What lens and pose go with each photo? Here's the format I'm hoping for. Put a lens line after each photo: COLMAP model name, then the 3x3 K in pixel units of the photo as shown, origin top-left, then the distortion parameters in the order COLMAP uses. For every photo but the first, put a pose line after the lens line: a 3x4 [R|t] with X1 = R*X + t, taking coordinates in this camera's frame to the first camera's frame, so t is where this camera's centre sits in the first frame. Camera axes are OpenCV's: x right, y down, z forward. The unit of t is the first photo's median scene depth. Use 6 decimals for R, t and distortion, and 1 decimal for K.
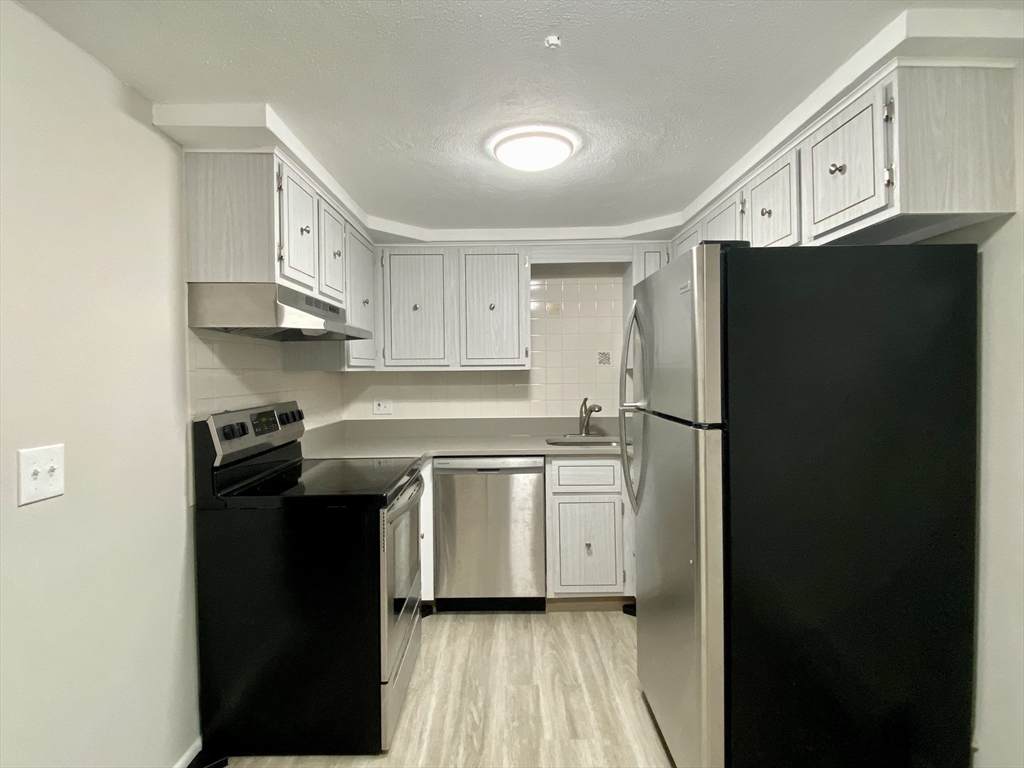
lens RADIAL K [[520.0, 0, 516.3], [0, 520.0, 371.8], [0, 0, 1]] dist [0.042513, -0.057601]
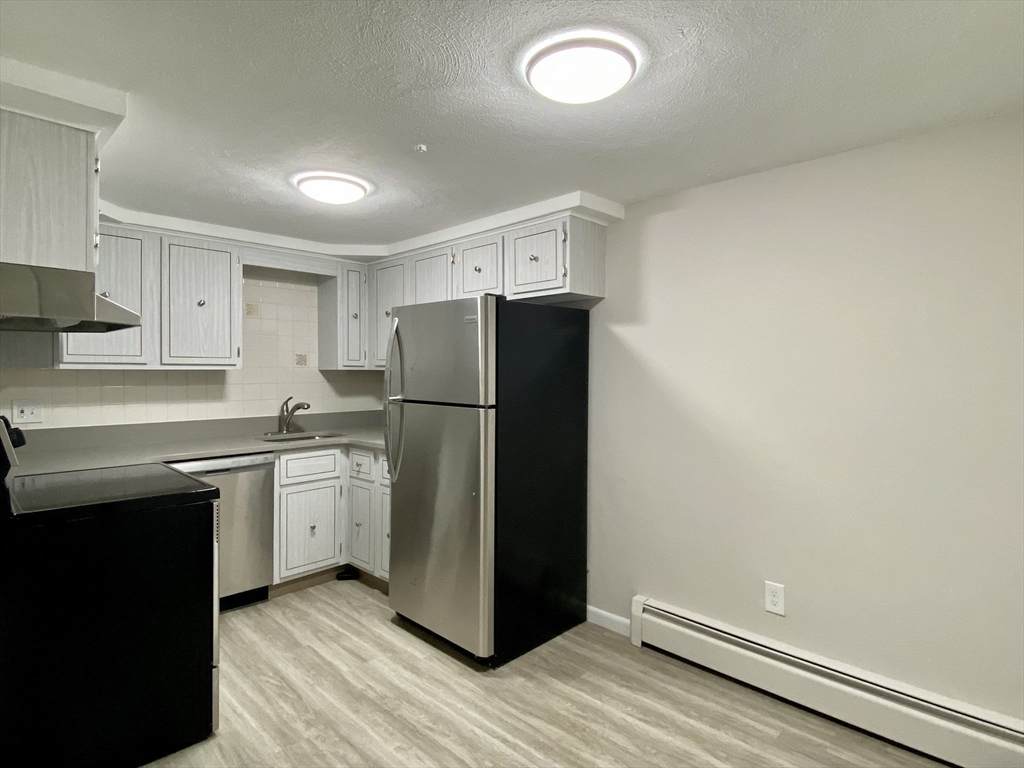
lens RADIAL K [[520.0, 0, 516.3], [0, 520.0, 371.8], [0, 0, 1]] dist [0.042513, -0.057601]
pose [[0.707039, 0.012018, 0.707072, -0.376923], [-0.009611, 0.999927, -0.007385, 0.002921], [-0.707109, -0.001574, 0.707103, -0.108760]]
